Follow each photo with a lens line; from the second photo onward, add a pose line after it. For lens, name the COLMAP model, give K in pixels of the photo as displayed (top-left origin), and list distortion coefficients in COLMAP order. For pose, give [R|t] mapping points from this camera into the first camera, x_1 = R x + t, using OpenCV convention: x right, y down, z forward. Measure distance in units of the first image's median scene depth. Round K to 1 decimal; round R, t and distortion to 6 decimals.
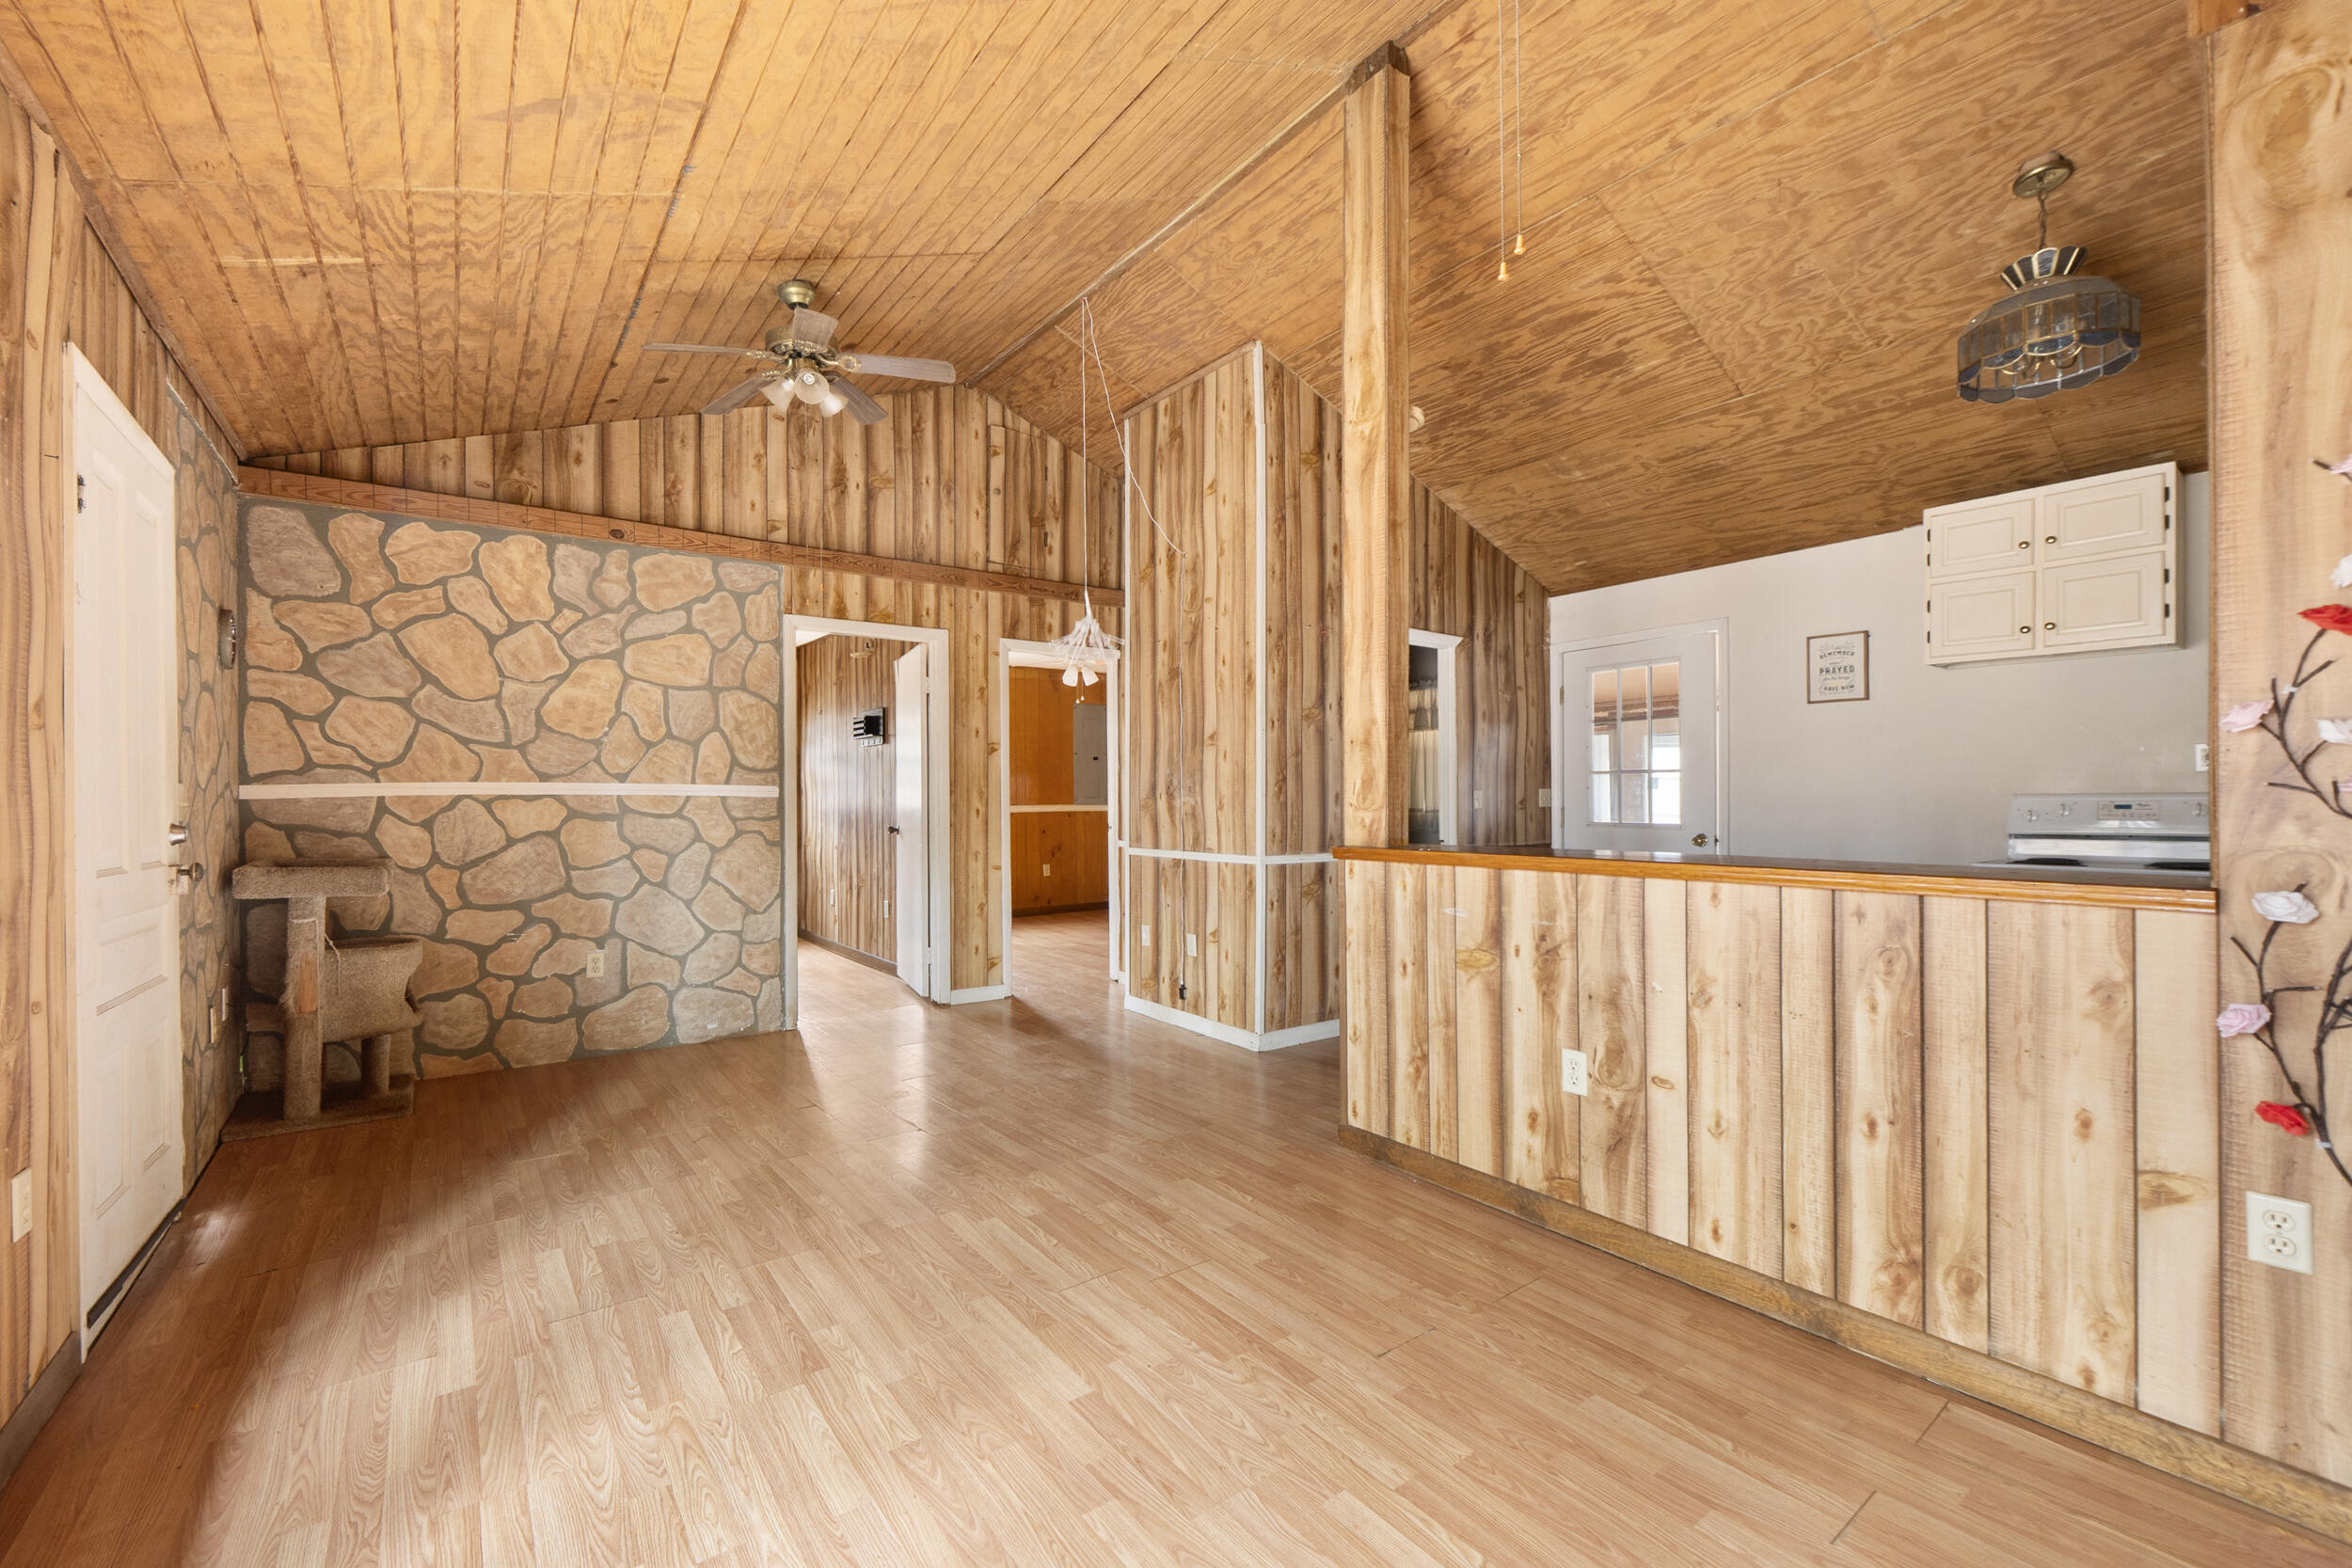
lens RADIAL K [[971.1, 0, 1176.1], [0, 971.1, 795.7], [0, 0, 1]] dist [0.000452, 0.000351]
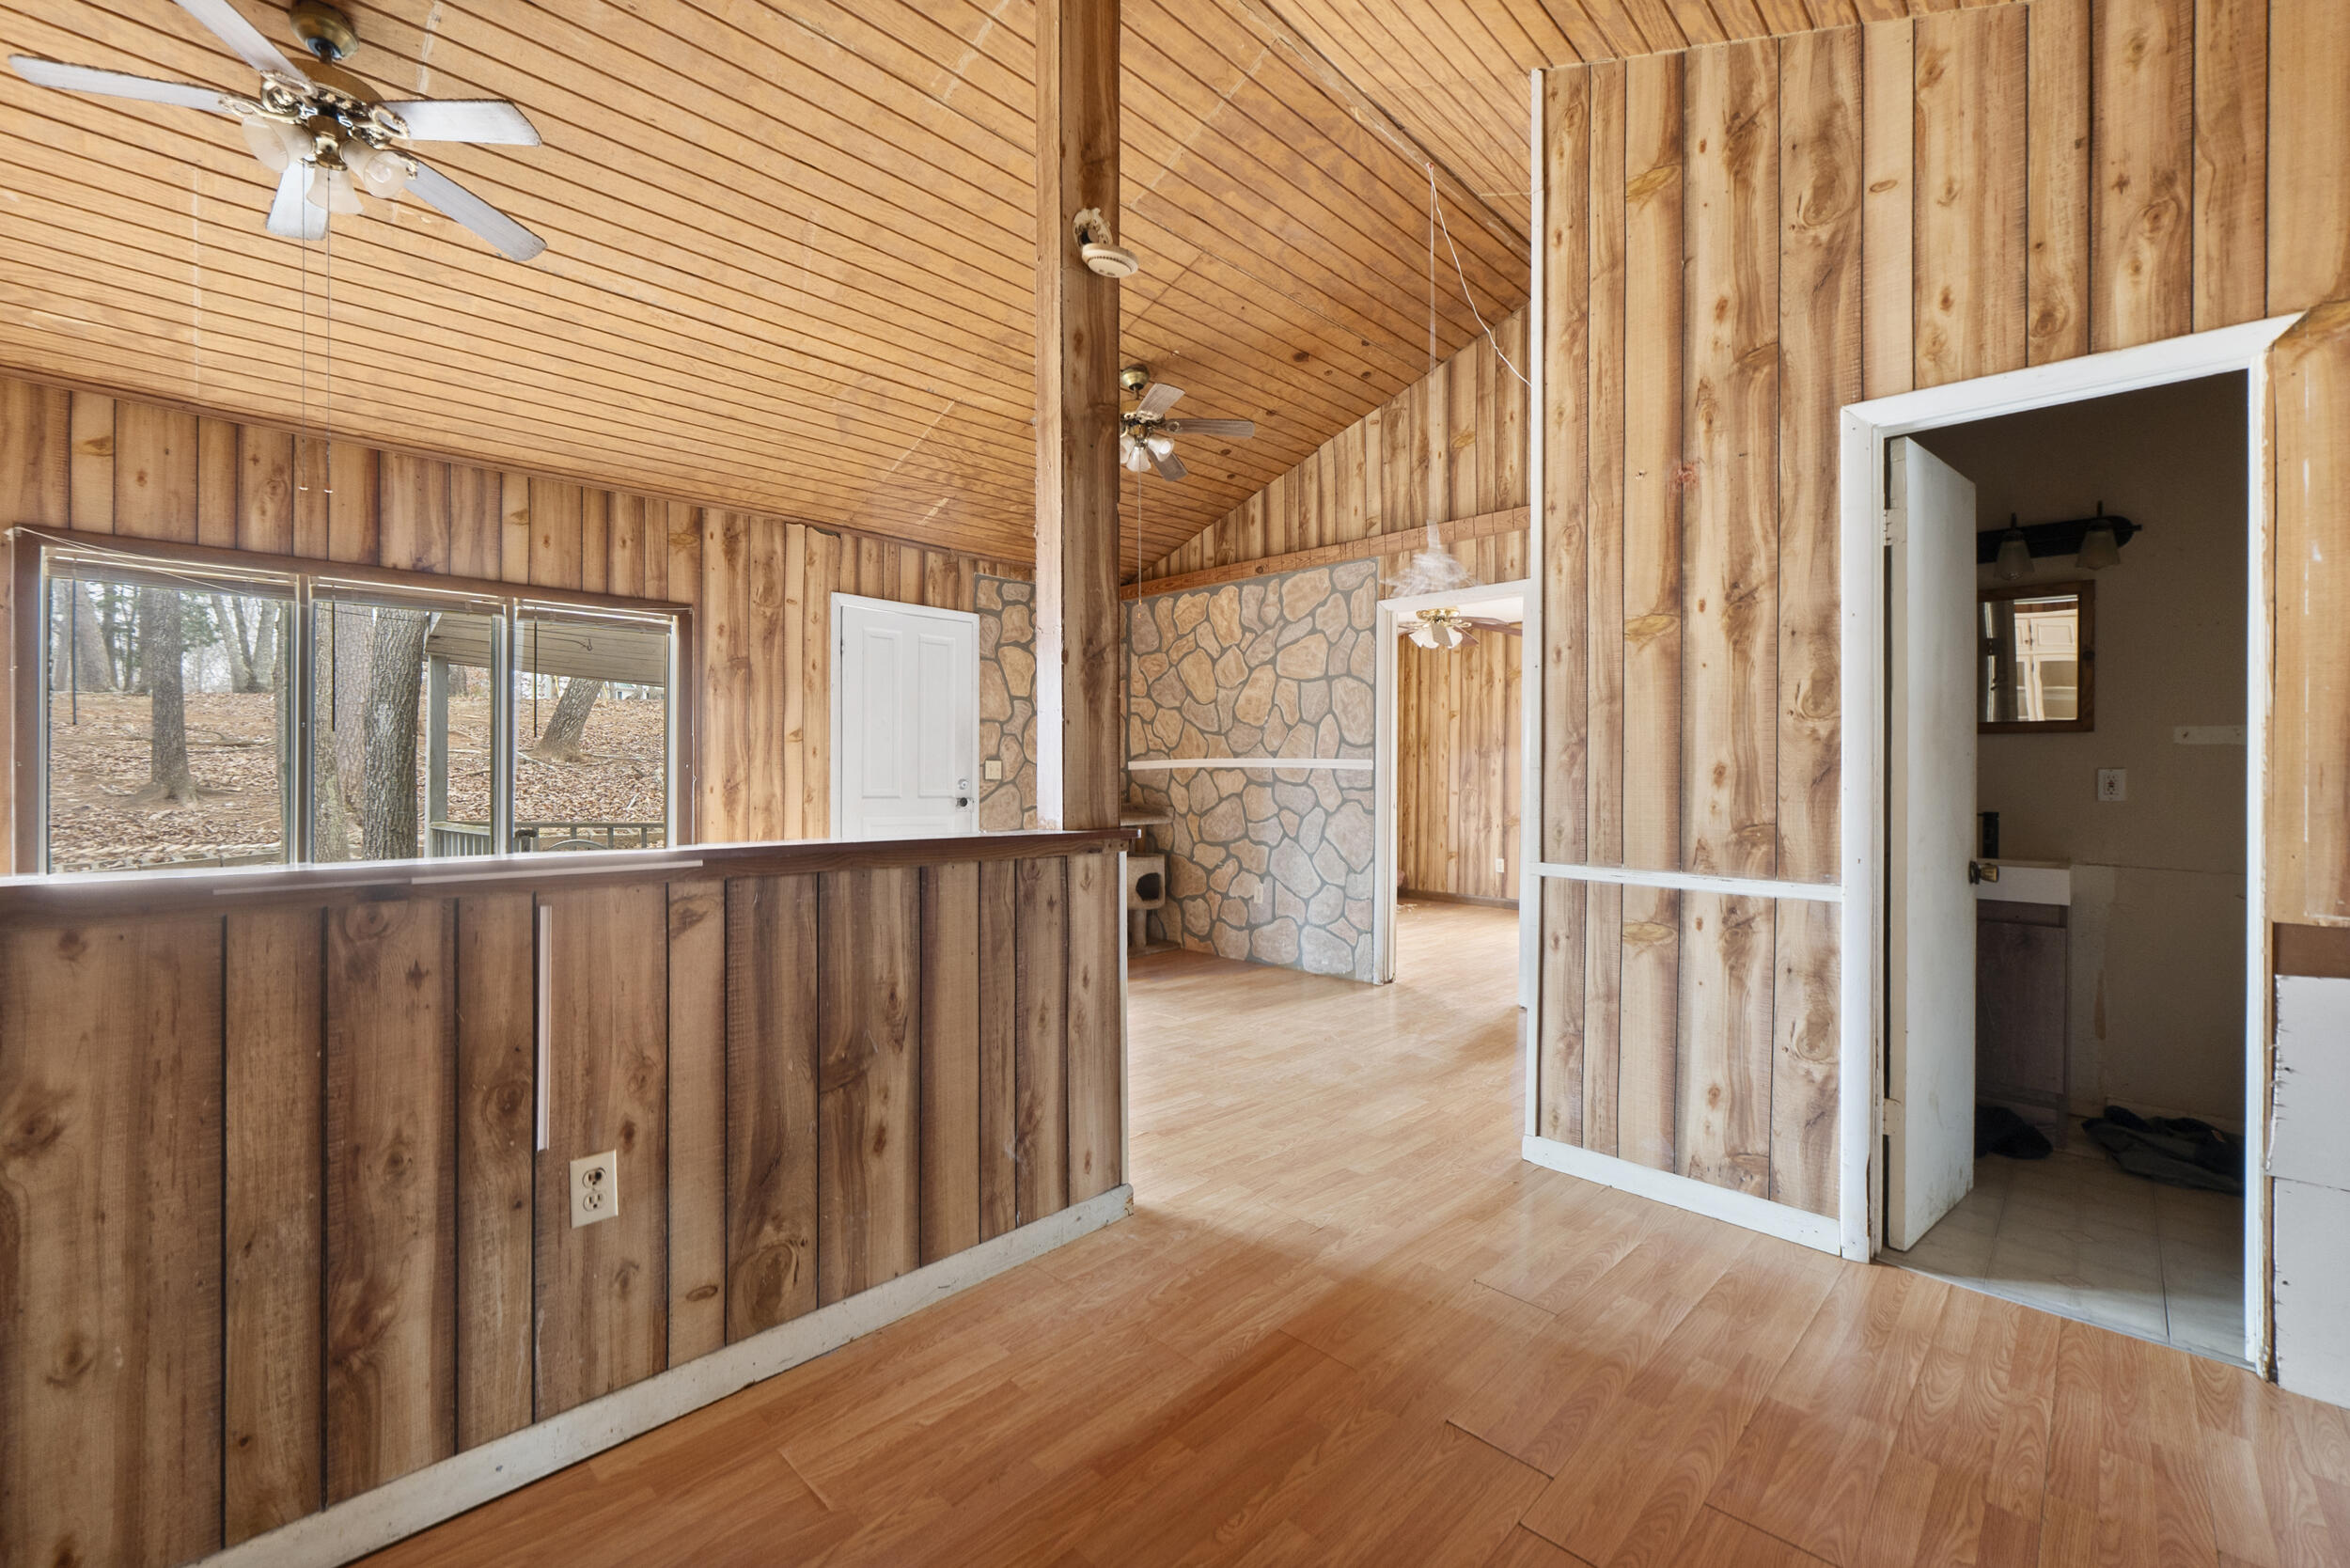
lens RADIAL K [[970.4, 0, 1181.0], [0, 970.4, 777.8], [0, 0, 1]] dist [0.000452, 0.000351]
pose [[0.161545, 0.010395, -0.986811, 0.702114], [-0.003936, 0.999943, 0.009889, 0.000480], [0.986858, 0.002287, 0.161576, 0.674124]]
